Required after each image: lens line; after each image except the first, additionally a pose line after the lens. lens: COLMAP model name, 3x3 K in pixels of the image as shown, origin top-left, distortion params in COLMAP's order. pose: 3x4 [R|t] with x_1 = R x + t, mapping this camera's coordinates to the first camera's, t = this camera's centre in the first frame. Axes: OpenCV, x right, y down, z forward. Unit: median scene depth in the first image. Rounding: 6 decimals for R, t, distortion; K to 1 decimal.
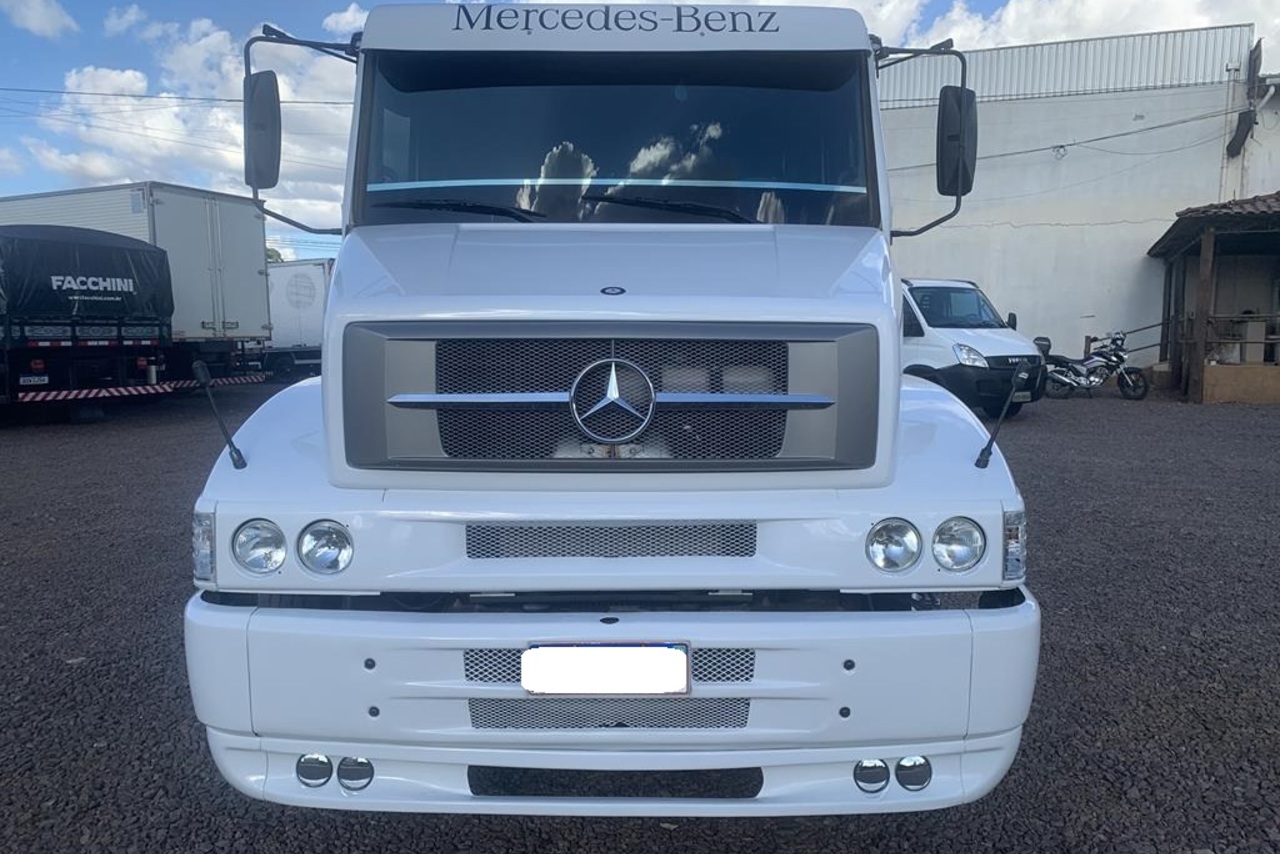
lens RADIAL K [[967.3, 0, 640.0], [0, 967.3, 427.0], [0, 0, 1]] dist [0.007226, 0.004849]
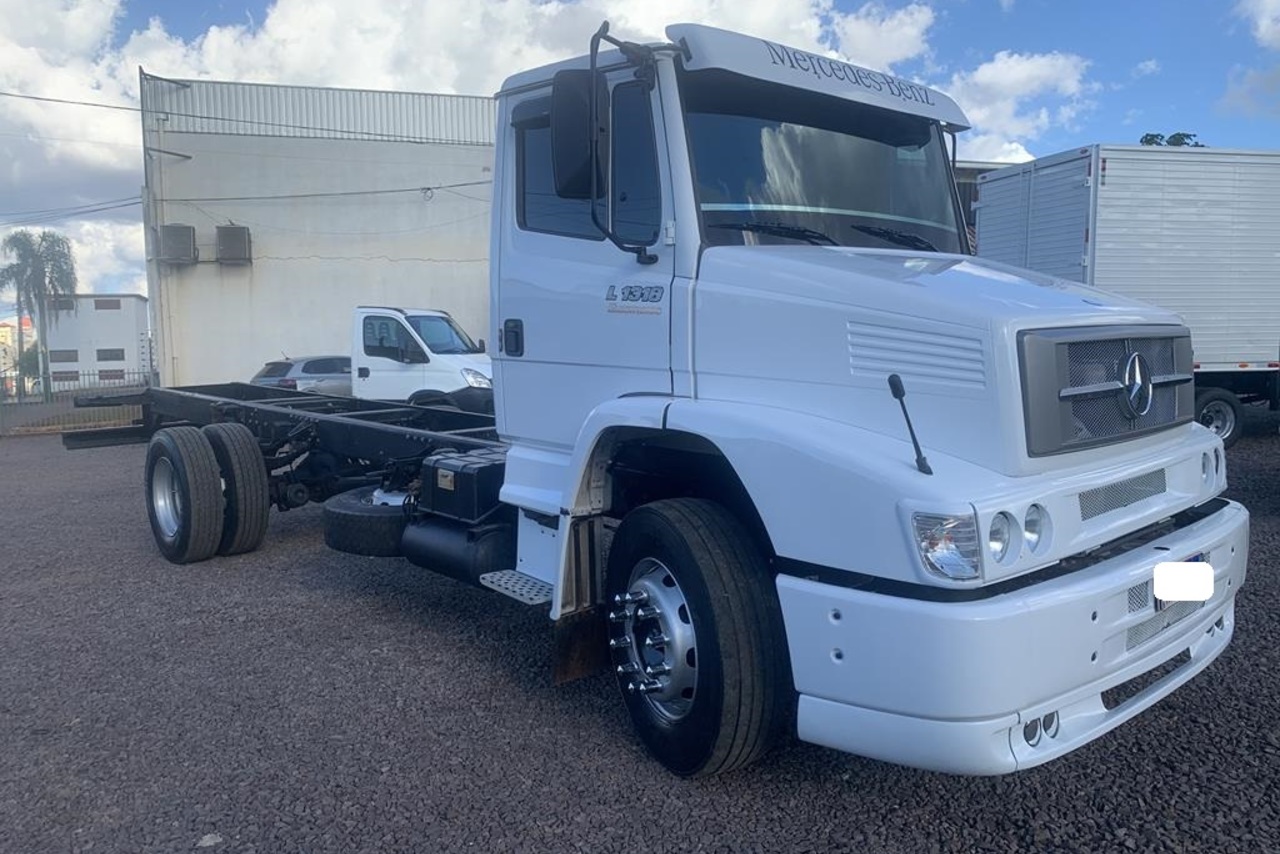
lens RADIAL K [[967.3, 0, 640.0], [0, 967.3, 427.0], [0, 0, 1]] dist [0.007226, 0.004849]
pose [[0.733718, -0.079939, 0.674736, -0.249261], [0.101257, 0.994830, 0.007754, -0.009363], [-0.671867, 0.062633, 0.738019, 0.080547]]
